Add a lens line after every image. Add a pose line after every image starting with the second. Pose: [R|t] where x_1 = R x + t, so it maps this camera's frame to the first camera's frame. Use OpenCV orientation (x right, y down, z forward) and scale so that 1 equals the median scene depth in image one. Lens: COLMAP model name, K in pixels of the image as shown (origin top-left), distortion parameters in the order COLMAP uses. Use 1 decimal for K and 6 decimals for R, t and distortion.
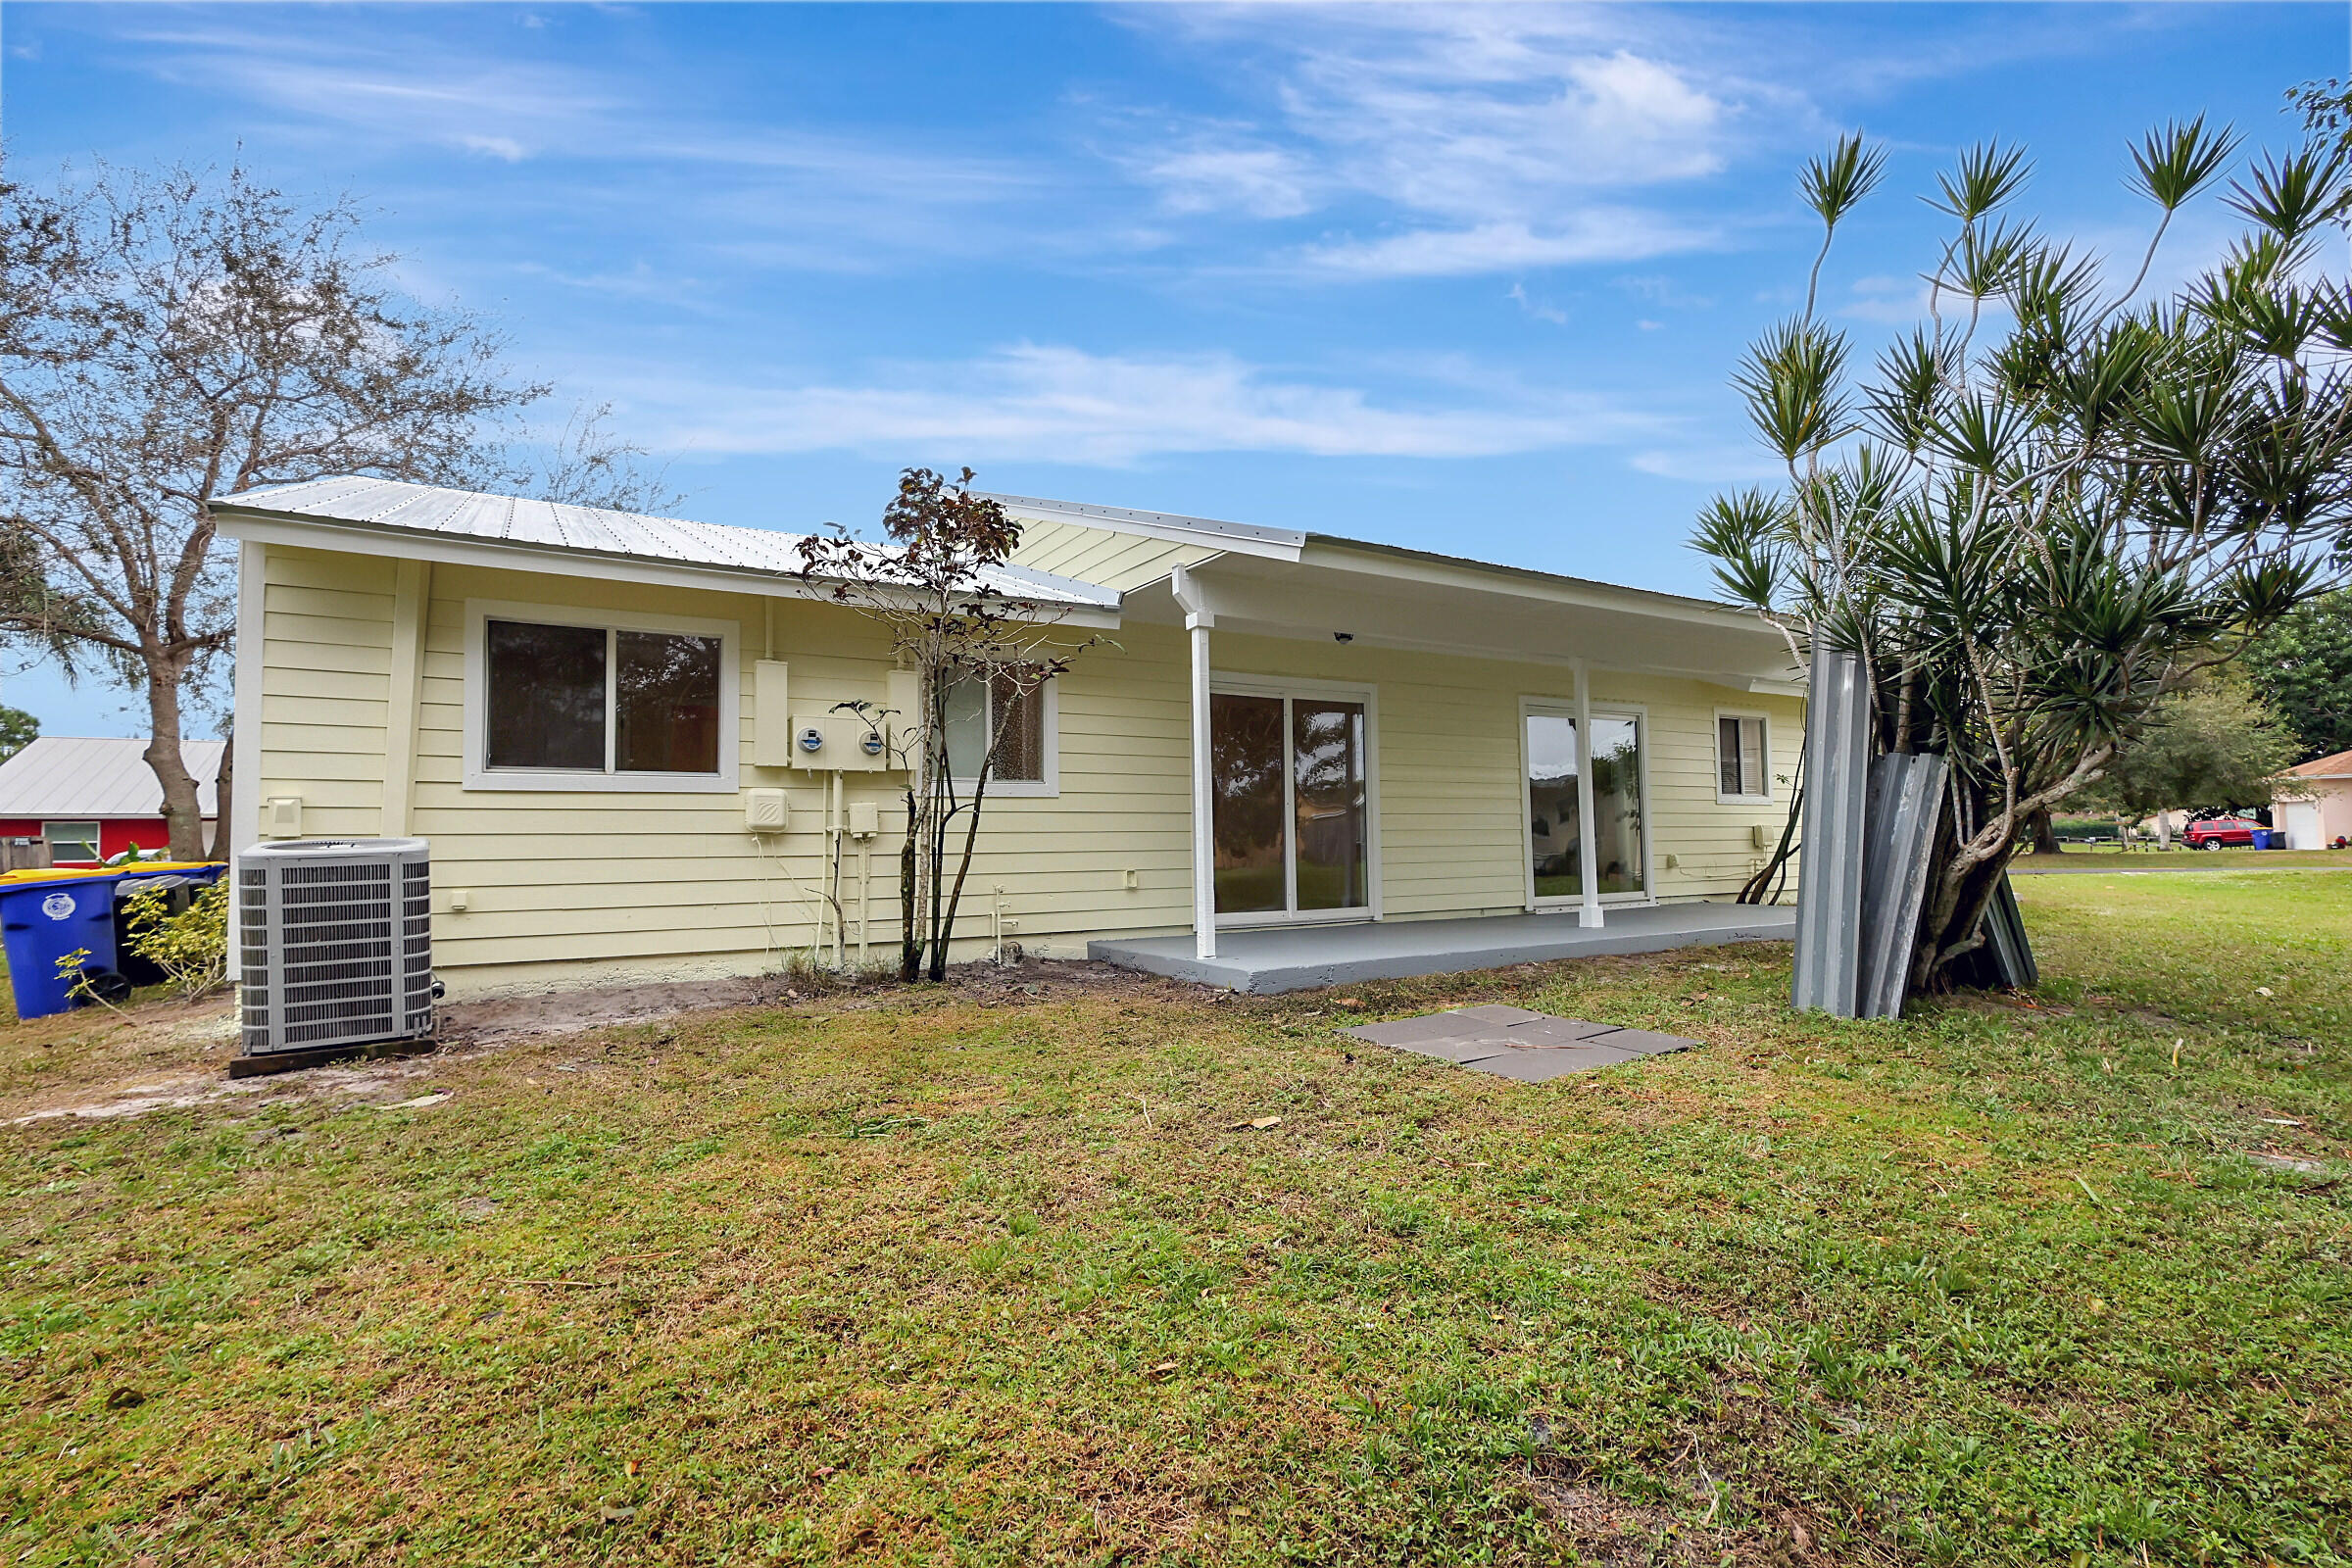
lens RADIAL K [[1092.8, 0, 1167.7], [0, 1092.8, 785.5], [0, 0, 1]] dist [-0.002109, 0.002847]
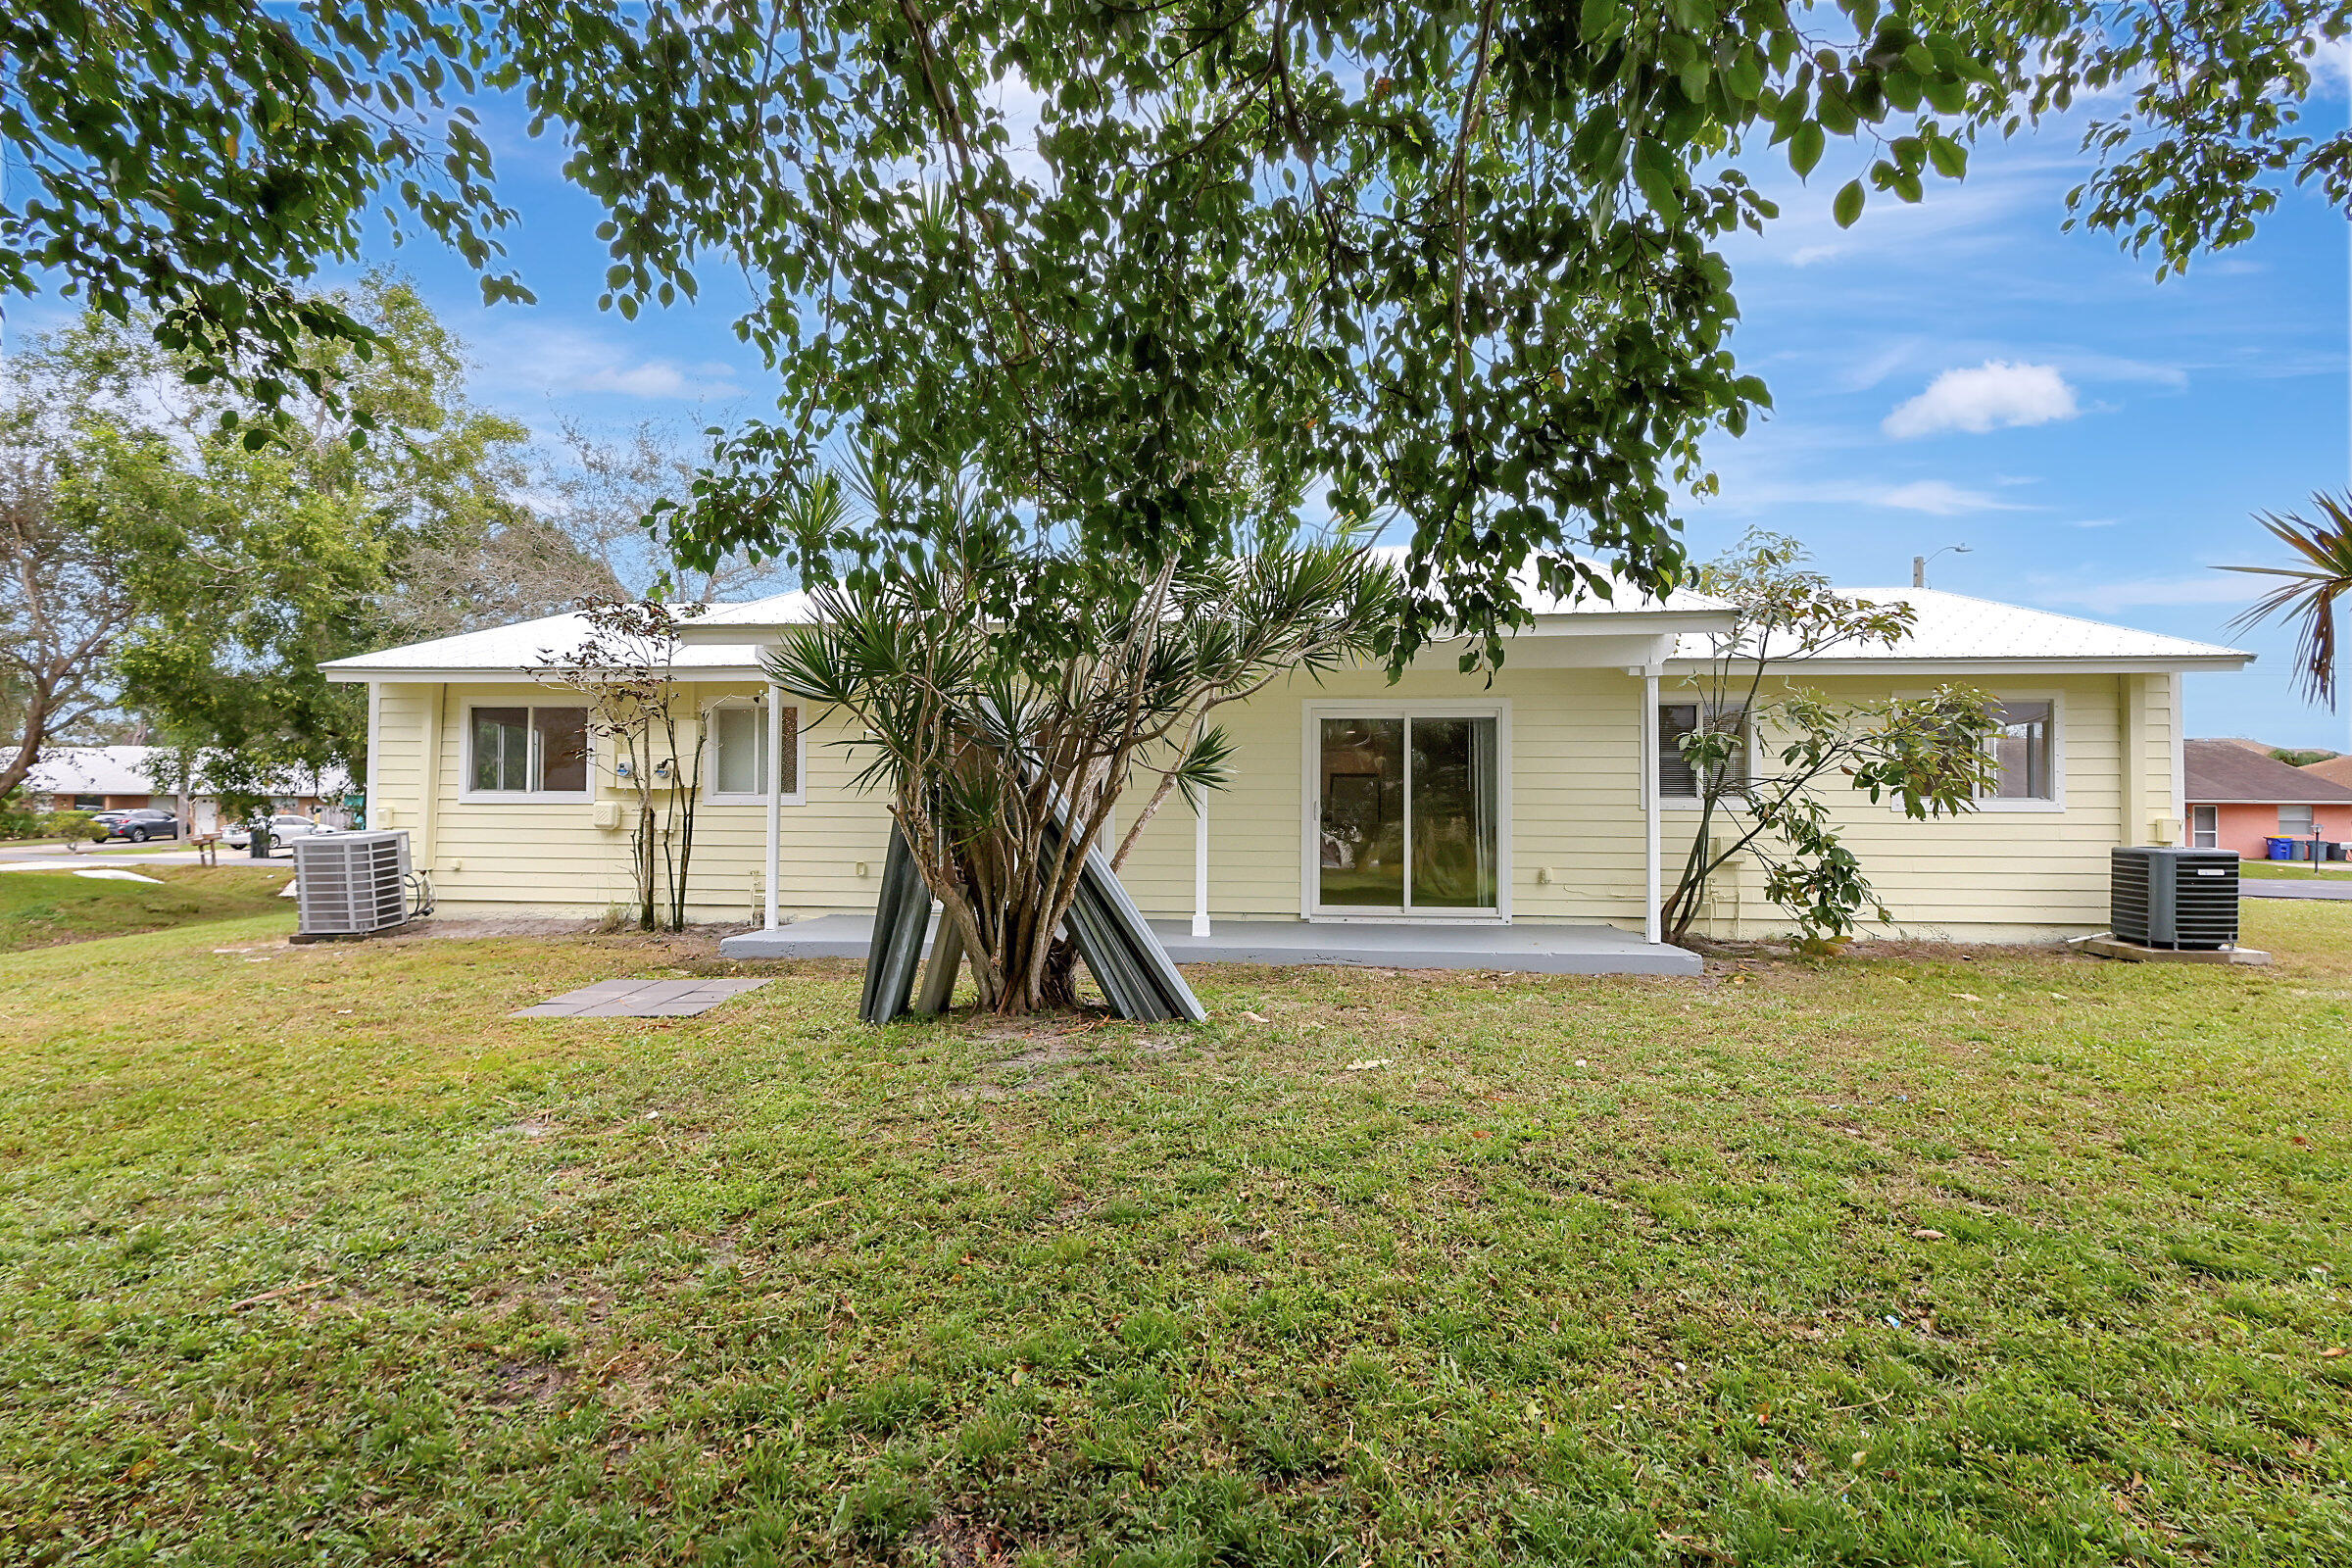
lens RADIAL K [[1092.8, 0, 1177.9], [0, 1092.8, 796.9], [0, 0, 1]] dist [-0.002109, 0.002847]
pose [[0.797203, 0.003174, -0.603703, 0.943016], [0.016727, 0.999486, 0.027344, -0.024523], [0.603479, -0.031897, 0.796740, 0.186997]]
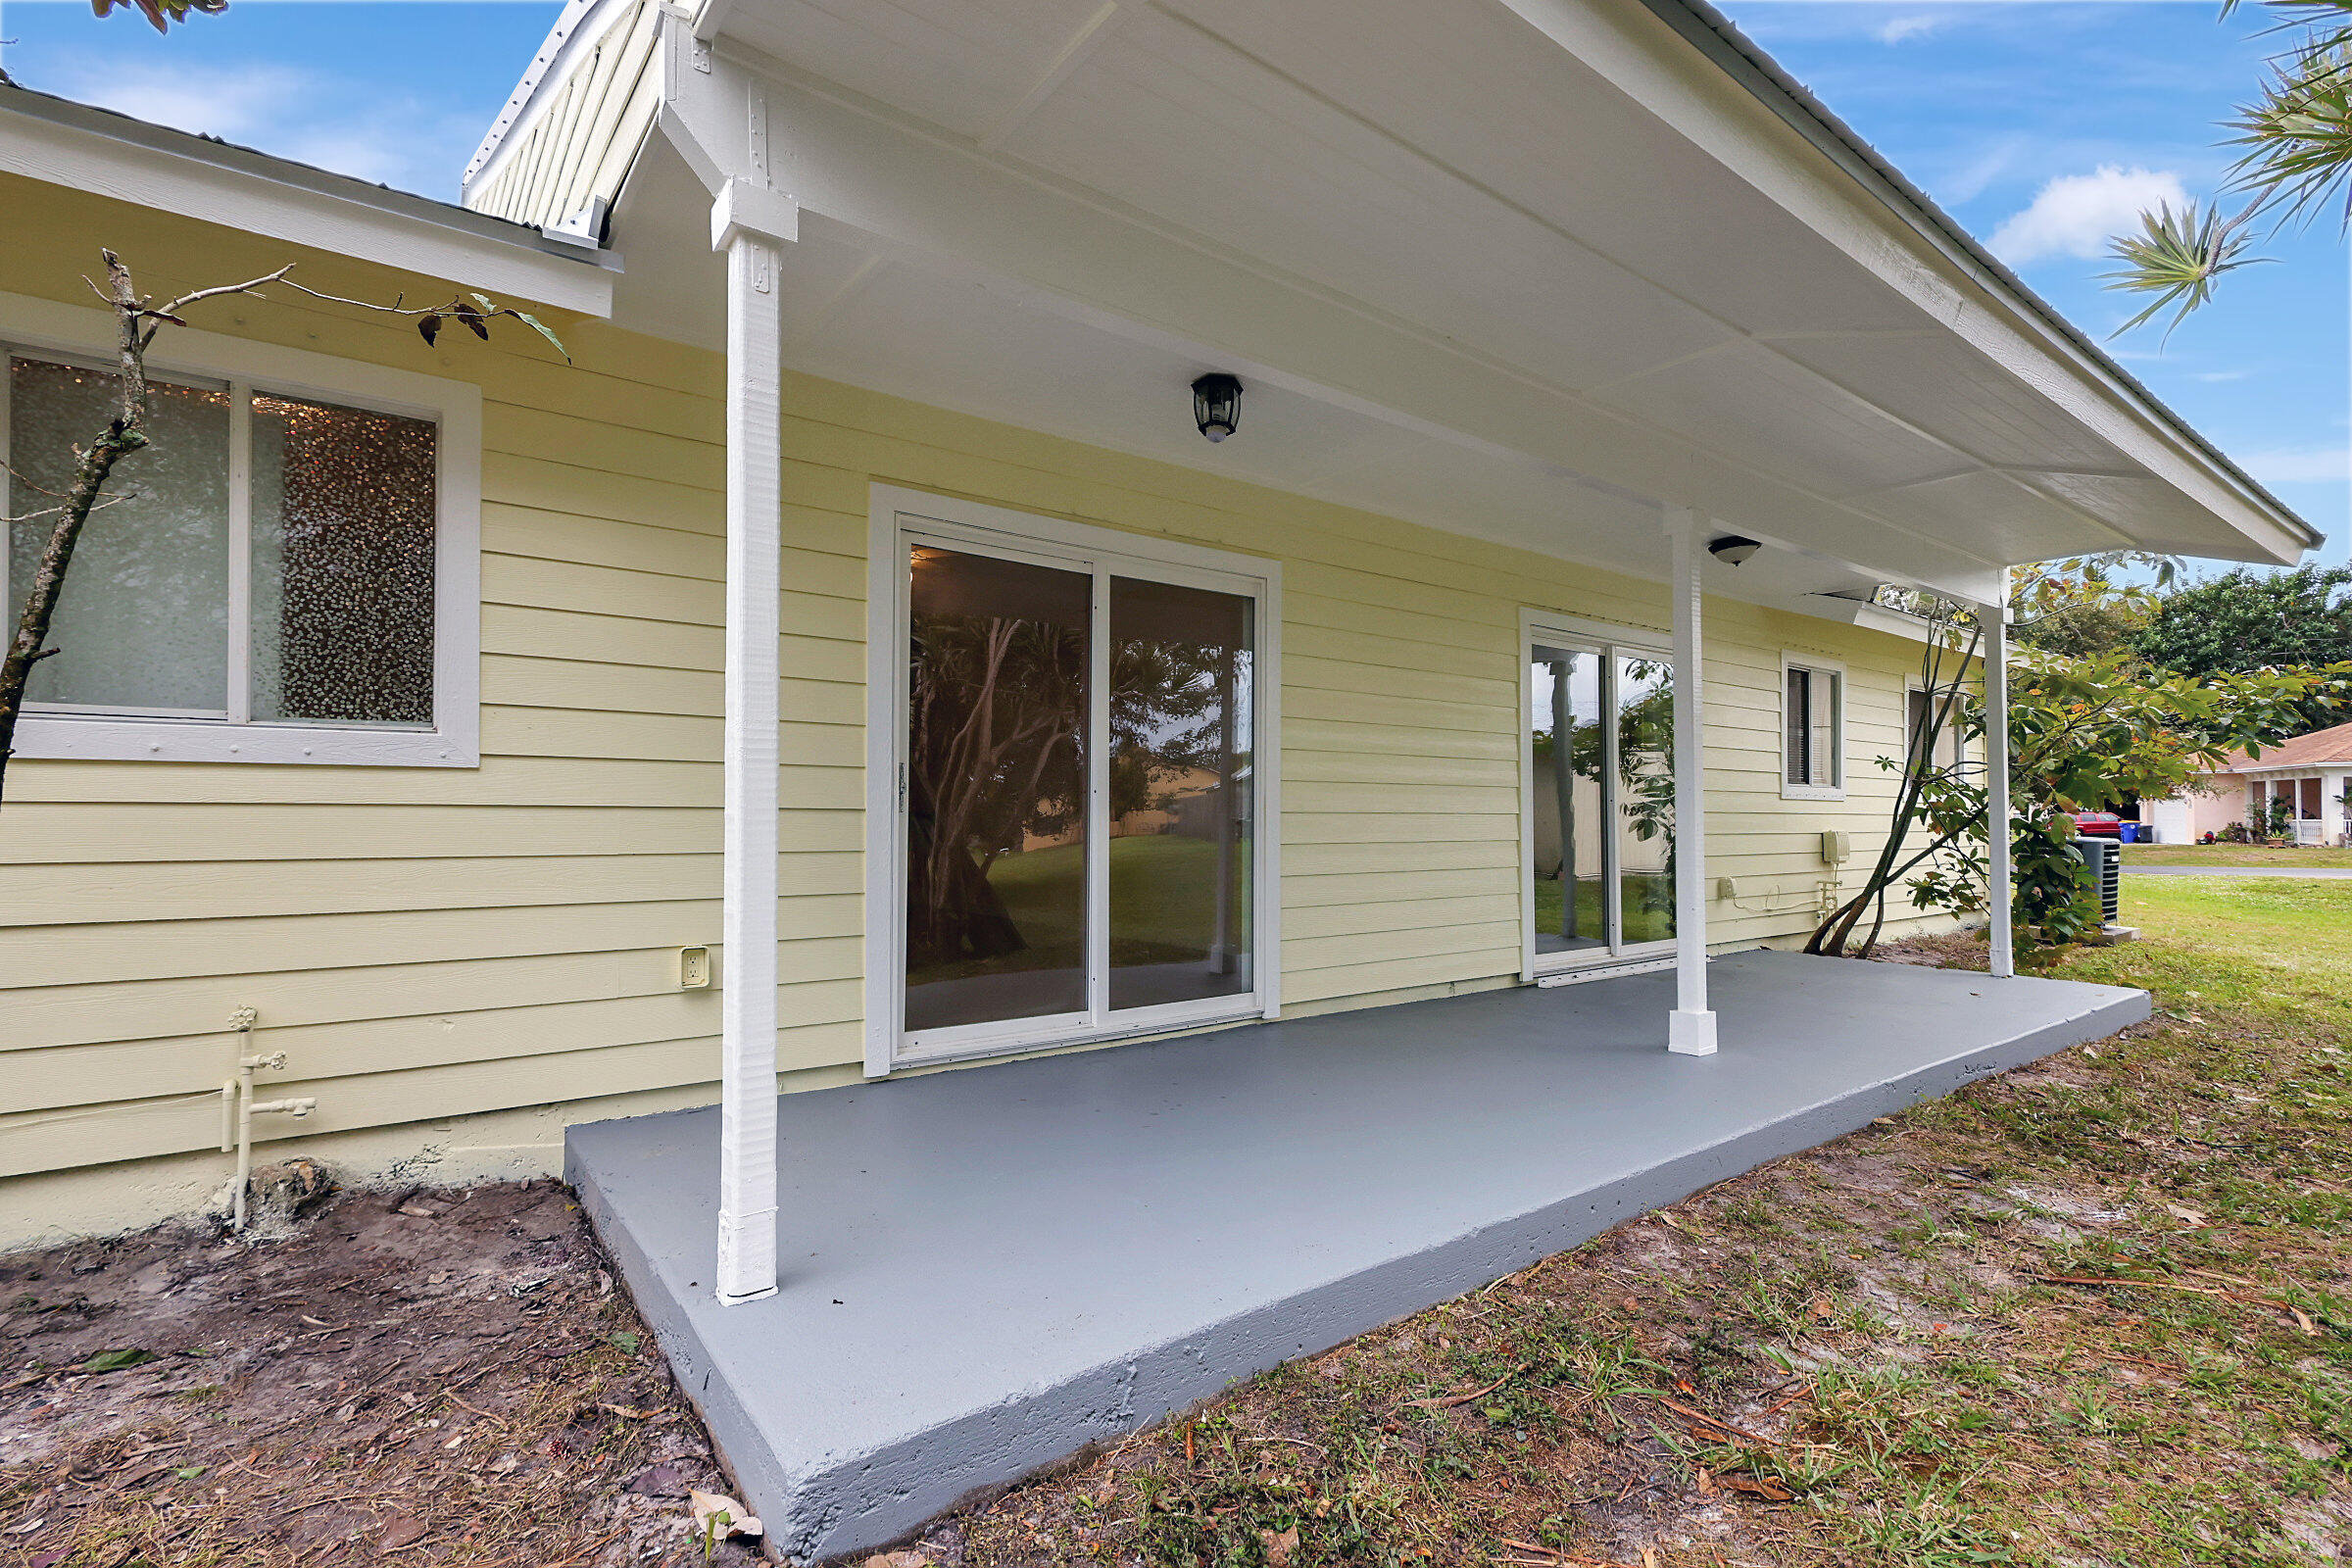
lens RADIAL K [[1092.8, 0, 1179.8], [0, 1092.8, 791.4], [0, 0, 1]] dist [-0.002109, 0.002847]
pose [[0.993259, 0.021300, 0.113946, 0.092335], [-0.025233, 0.999131, 0.033185, -0.000148], [-0.113140, -0.035836, 0.992933, 0.515648]]
